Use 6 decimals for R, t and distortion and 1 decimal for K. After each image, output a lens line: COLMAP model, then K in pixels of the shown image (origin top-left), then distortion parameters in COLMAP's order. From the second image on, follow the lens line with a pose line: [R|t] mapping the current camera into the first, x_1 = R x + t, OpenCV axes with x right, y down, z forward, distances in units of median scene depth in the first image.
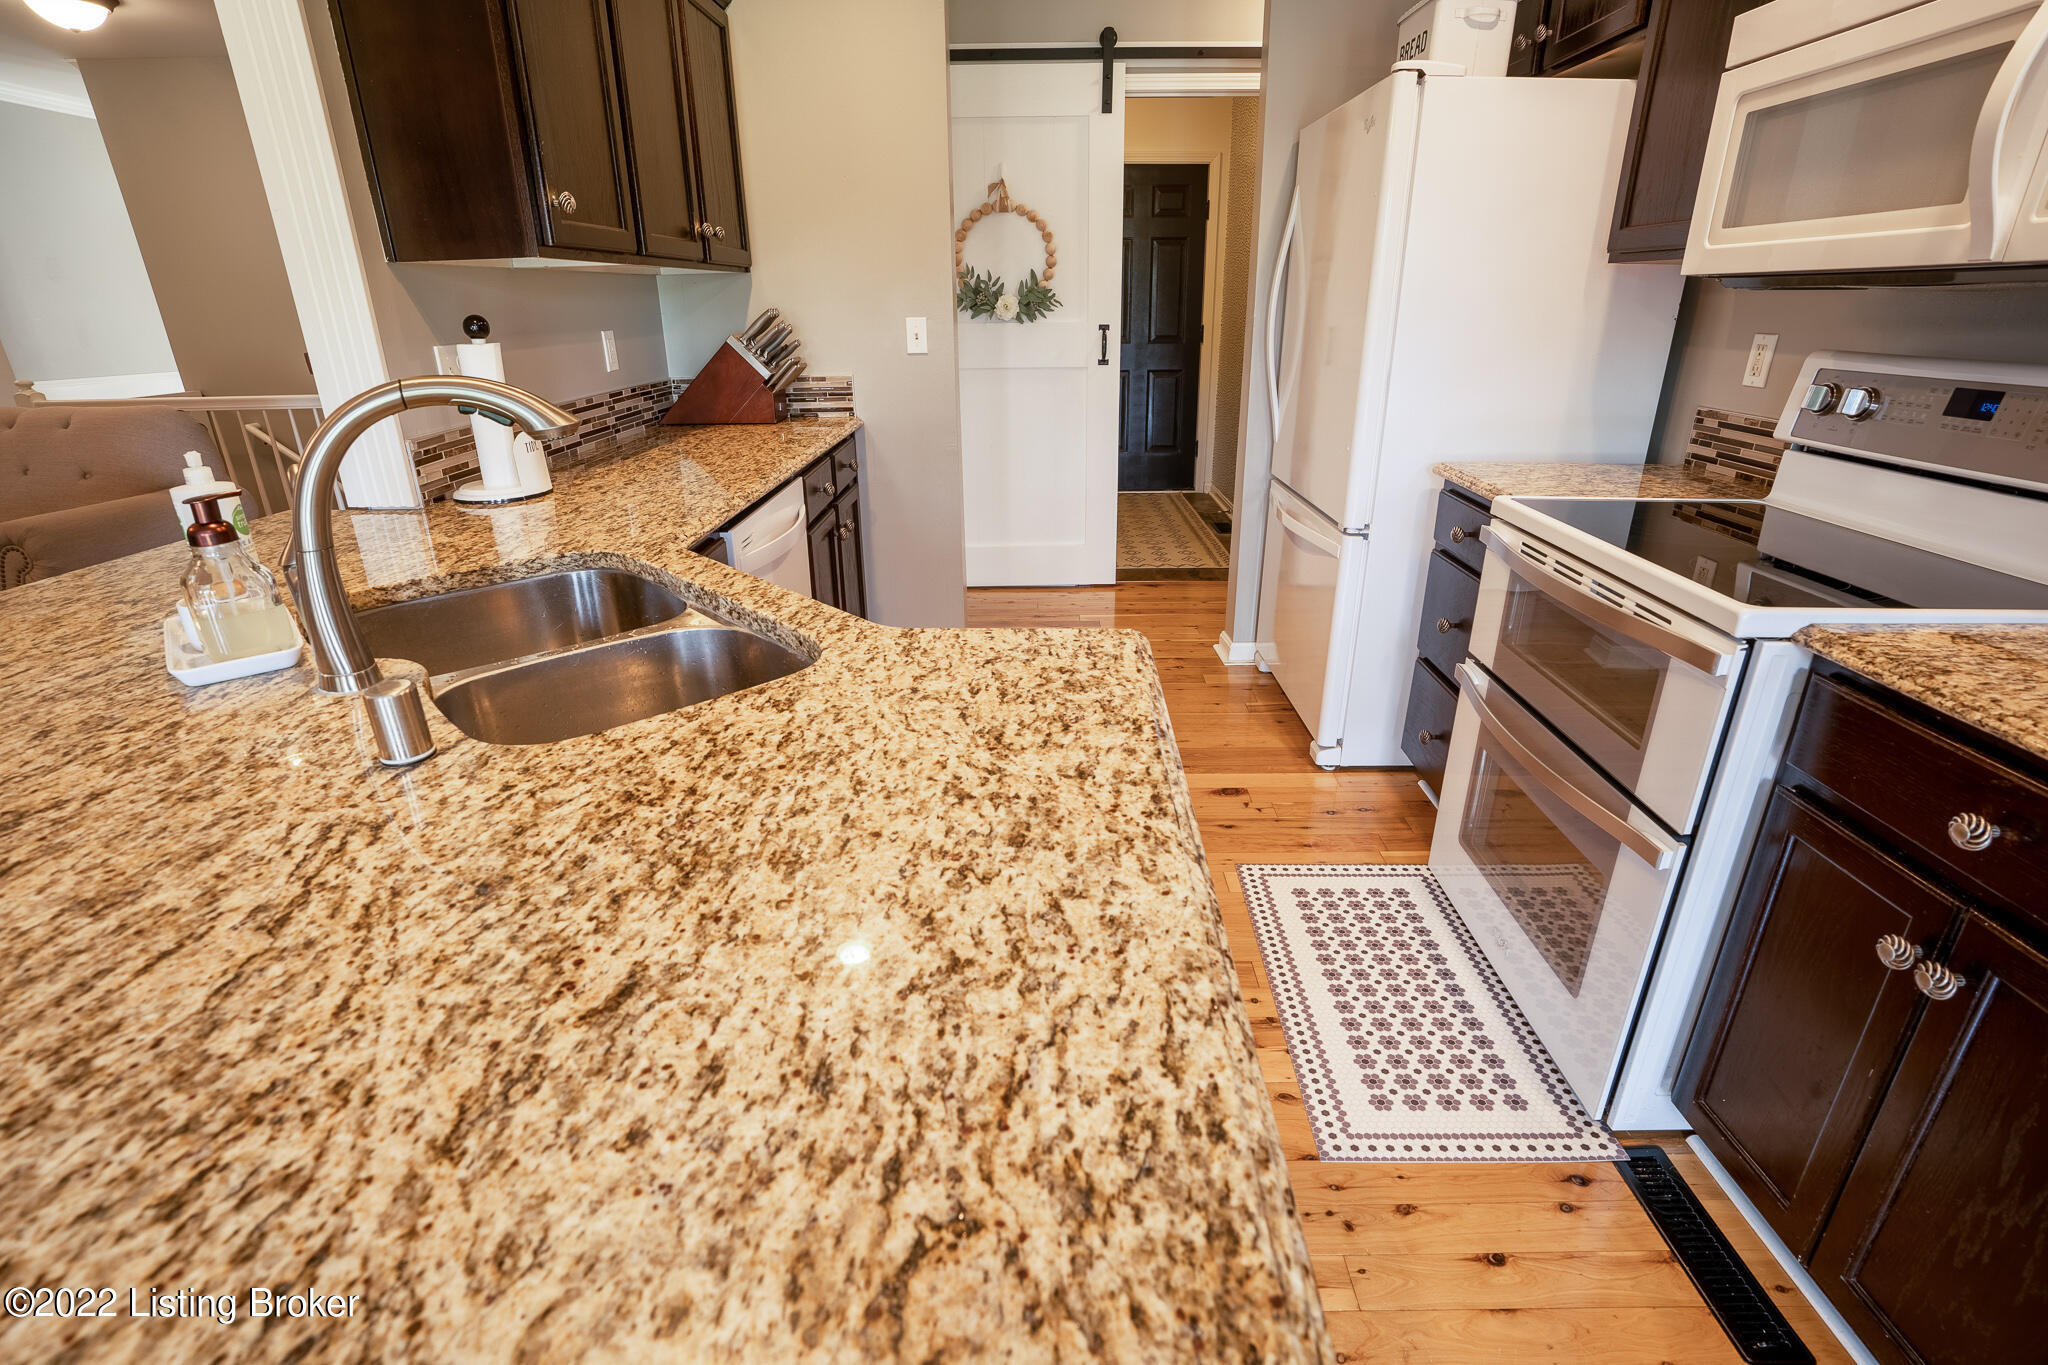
lens RADIAL K [[948.4, 0, 1024.4], [0, 948.4, 673.5], [0, 0, 1]] dist [-0.072353, 0.027135]
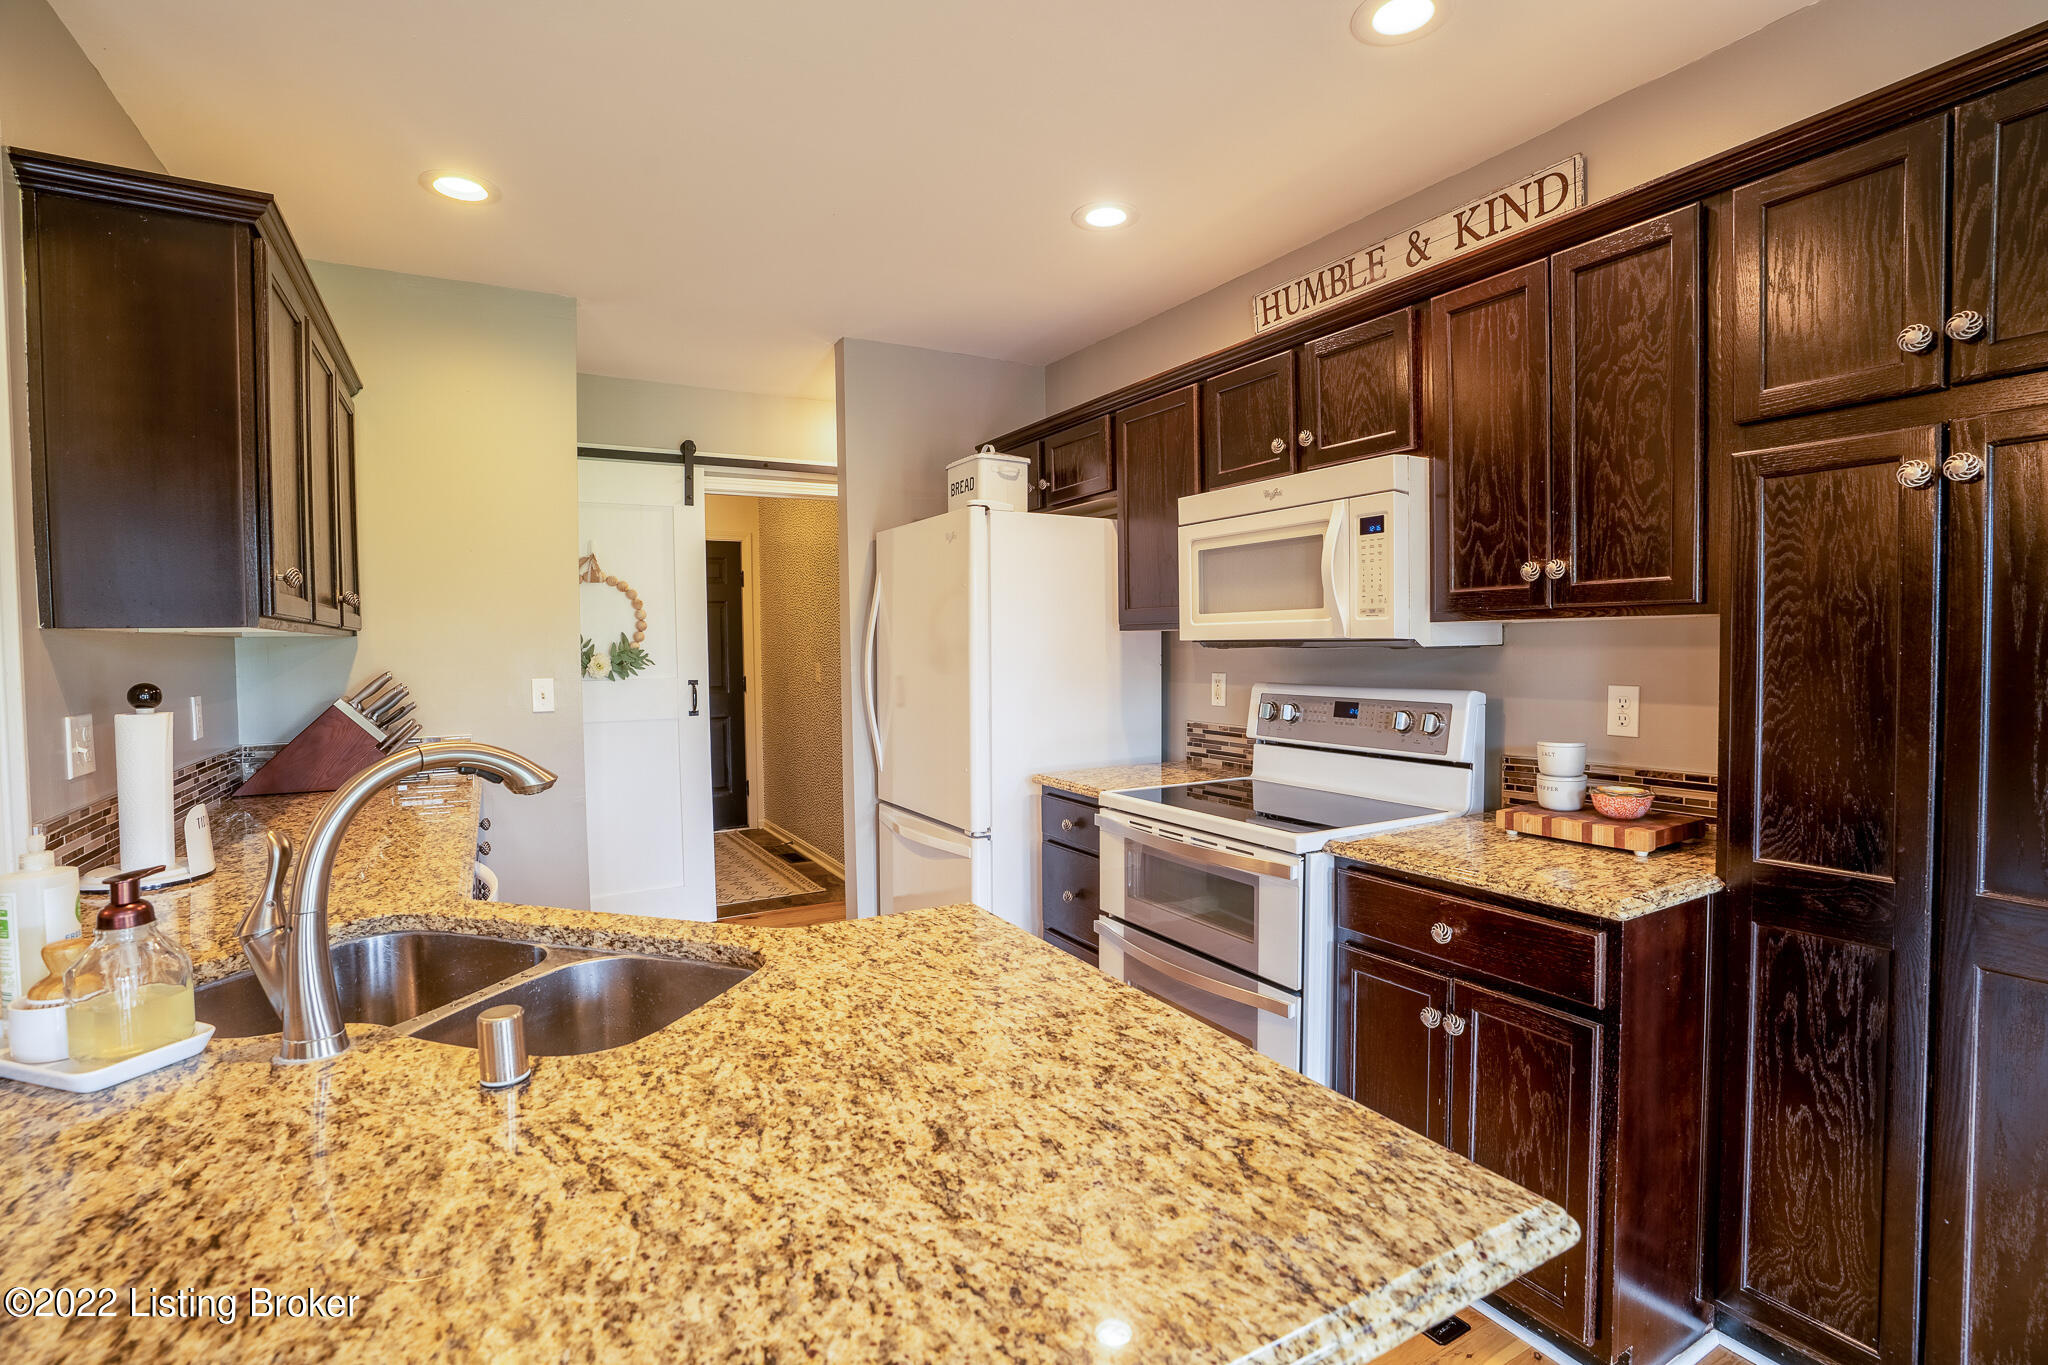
lens RADIAL K [[948.4, 0, 1024.4], [0, 948.4, 673.5], [0, 0, 1]] dist [-0.072353, 0.027135]
pose [[0.858450, -0.017744, 0.512591, -0.569501], [0.194184, 0.936249, -0.292797, 0.064868], [-0.474718, 0.350888, 0.807168, -0.269682]]
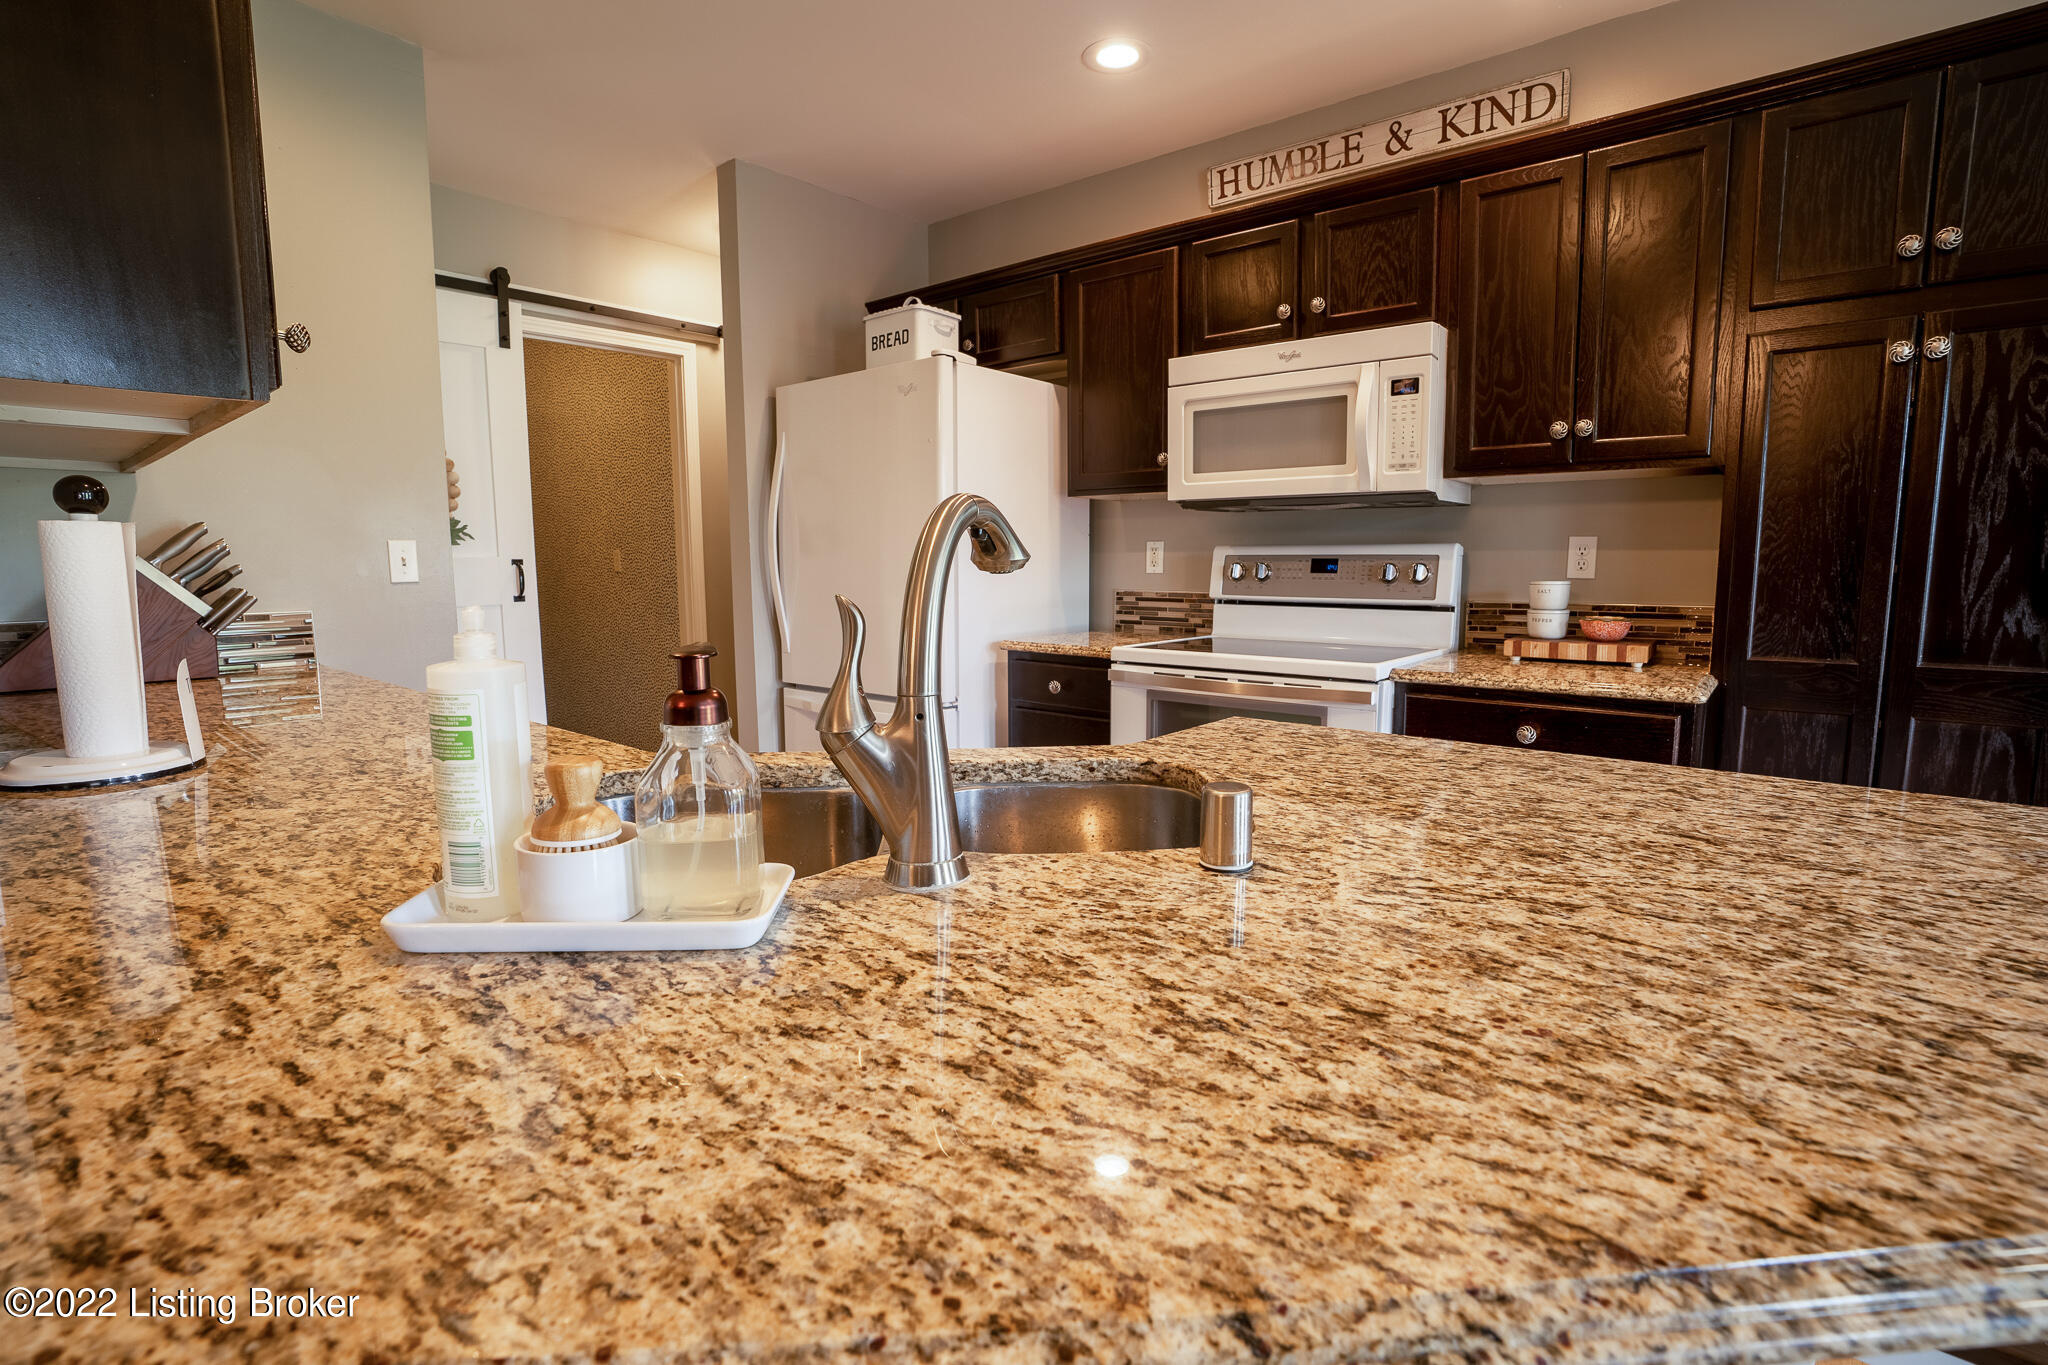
lens RADIAL K [[948.4, 0, 1024.4], [0, 948.4, 673.5], [0, 0, 1]] dist [-0.072353, 0.027135]
pose [[0.626286, -0.089286, 0.774464, -1.246052], [0.289379, 0.949071, -0.124596, -0.027282], [-0.723896, 0.302146, 0.620227, 0.414433]]
